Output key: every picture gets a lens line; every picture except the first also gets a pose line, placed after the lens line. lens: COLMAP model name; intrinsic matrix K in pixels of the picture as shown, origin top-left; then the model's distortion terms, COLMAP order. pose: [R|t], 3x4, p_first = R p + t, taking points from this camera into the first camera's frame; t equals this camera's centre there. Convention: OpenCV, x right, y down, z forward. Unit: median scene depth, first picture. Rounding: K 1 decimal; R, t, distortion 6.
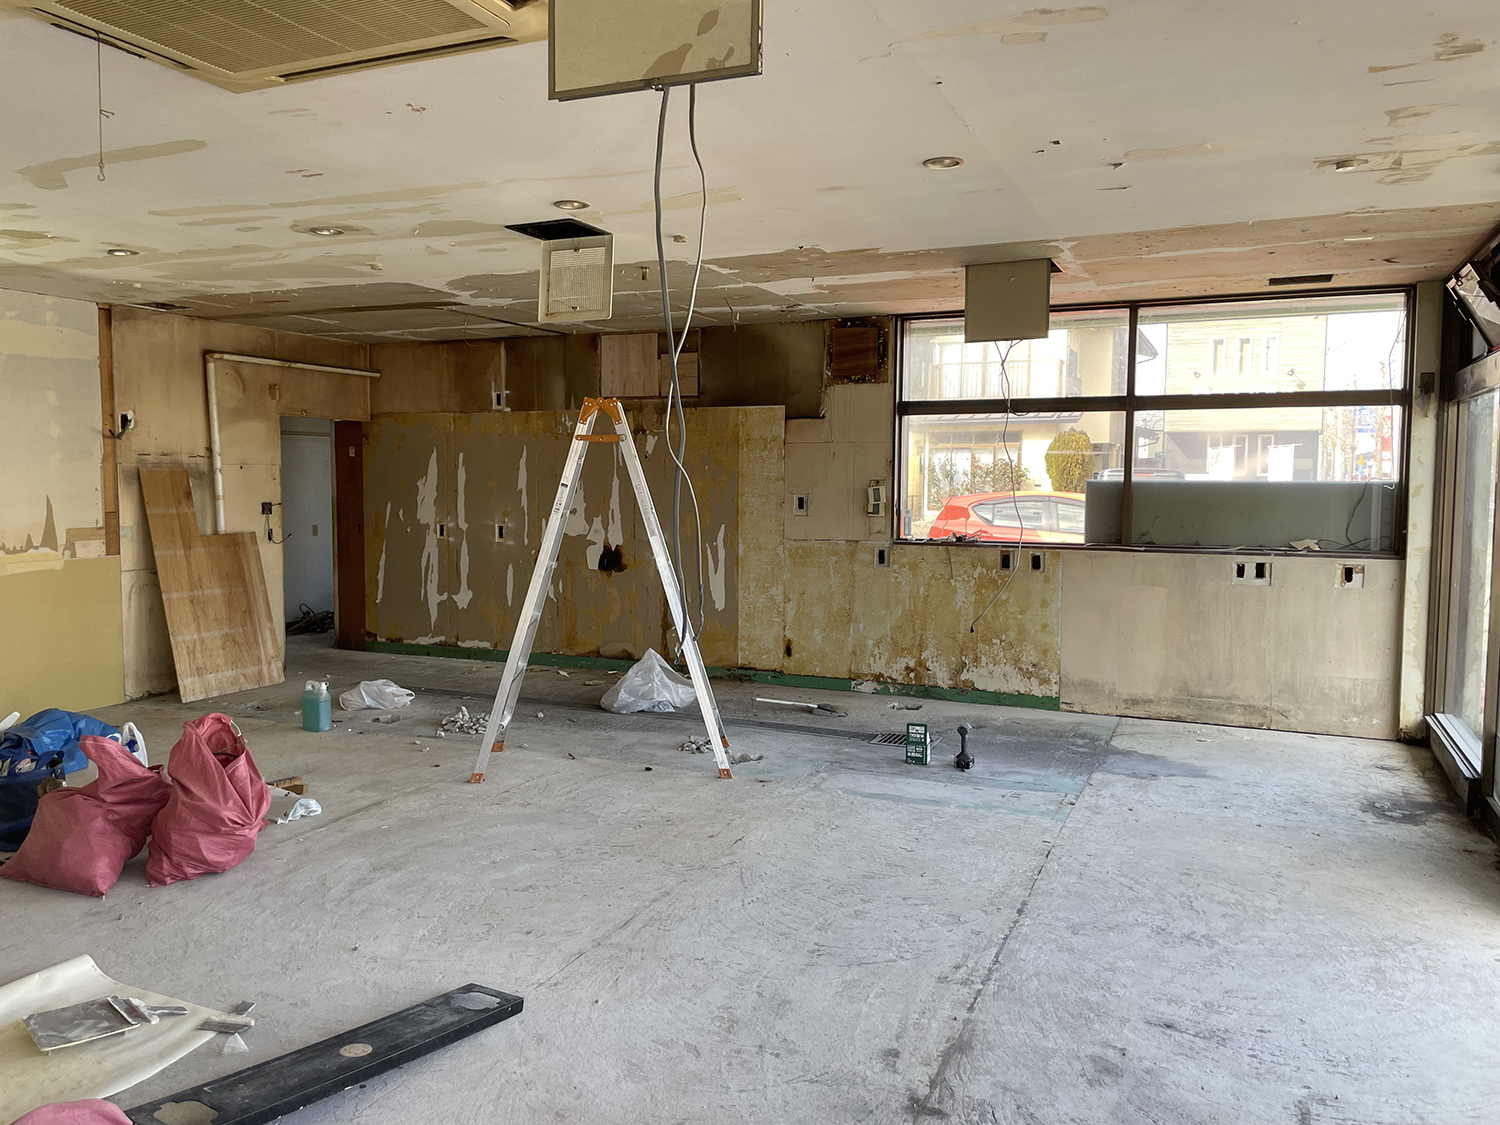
lens RADIAL K [[1134.0, 0, 750.0], [0, 1134.0, 562.5], [0, 0, 1]] dist [0.084115, -0.116476]
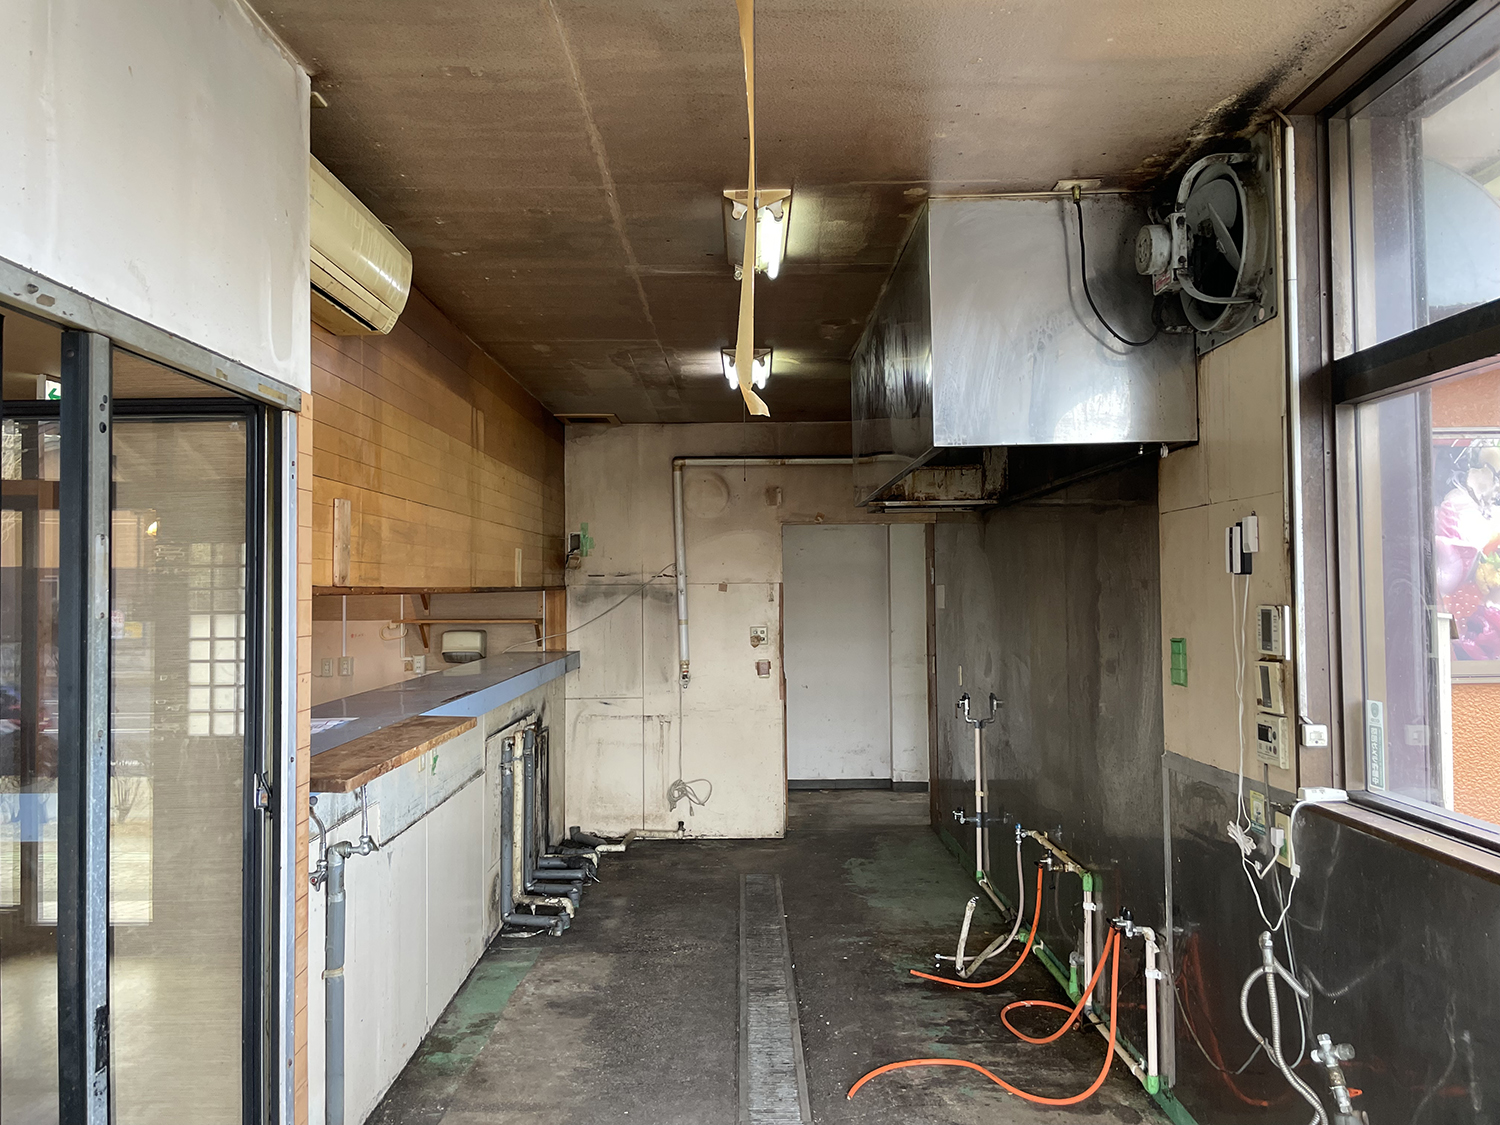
lens RADIAL K [[1134.0, 0, 750.0], [0, 1134.0, 562.5], [0, 0, 1]] dist [0.084115, -0.116476]
pose [[0.418194, -0.027359, -0.907946, 0.350253], [-0.057917, 0.996709, -0.056709, -0.057098], [0.906510, 0.076301, 0.415233, 0.698705]]
